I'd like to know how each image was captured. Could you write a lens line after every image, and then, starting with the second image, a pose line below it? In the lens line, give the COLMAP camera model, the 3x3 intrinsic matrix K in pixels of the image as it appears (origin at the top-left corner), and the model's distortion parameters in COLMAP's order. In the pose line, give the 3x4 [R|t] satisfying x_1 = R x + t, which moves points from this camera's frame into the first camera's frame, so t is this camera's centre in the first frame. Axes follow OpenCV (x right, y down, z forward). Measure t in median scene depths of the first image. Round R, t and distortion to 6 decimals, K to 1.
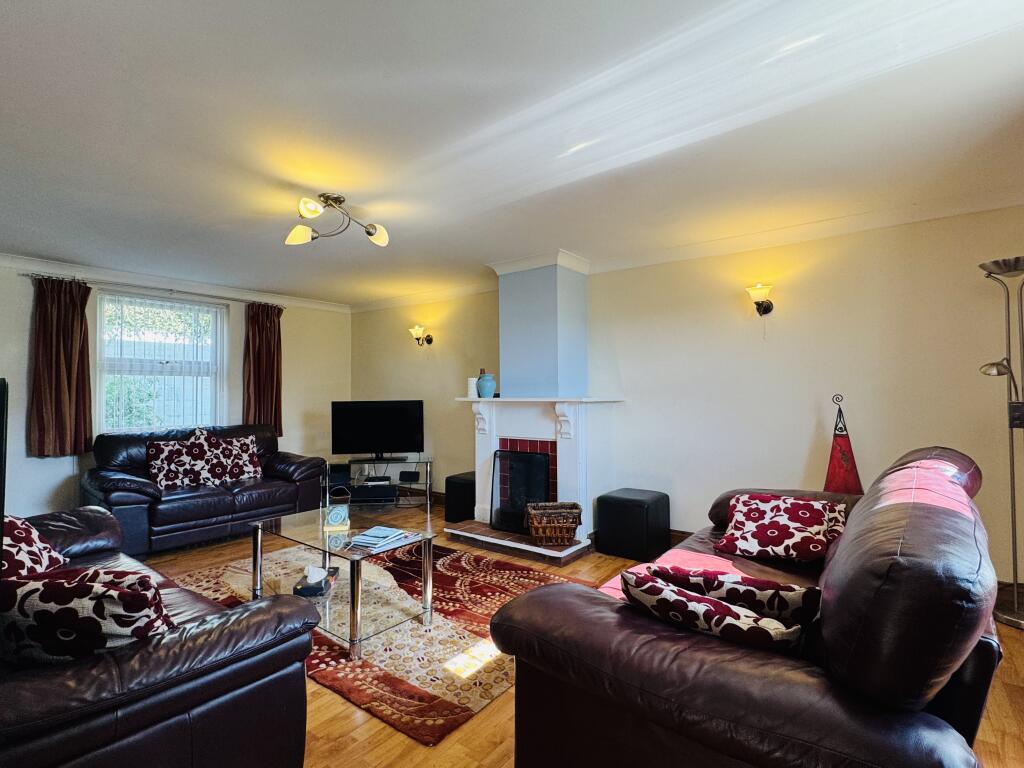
lens RADIAL K [[511.0, 0, 513.9], [0, 511.0, 382.0], [0, 0, 1]] dist [-0.014206, -0.000165]
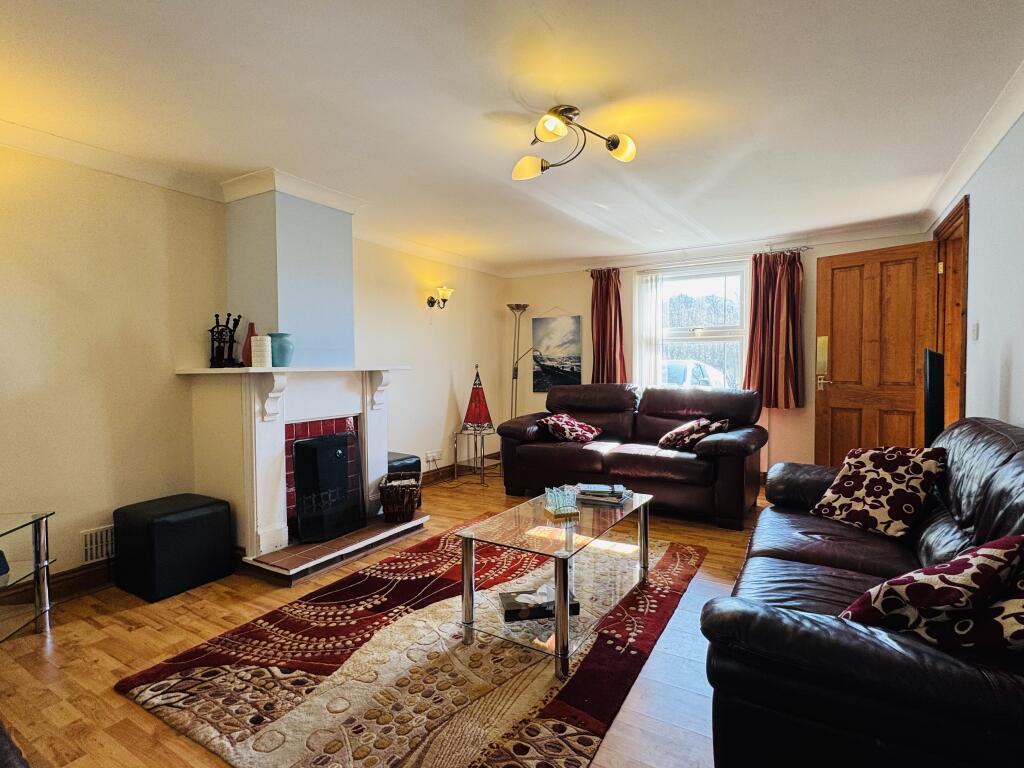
lens RADIAL K [[511.0, 0, 514.2], [0, 511.0, 385.7], [0, 0, 1]] dist [-0.014206, -0.000165]
pose [[-0.112792, -0.031795, 0.993110, -0.964083], [-0.014734, 0.999432, 0.030324, 0.038237], [-0.993509, -0.011212, -0.113196, 0.965763]]
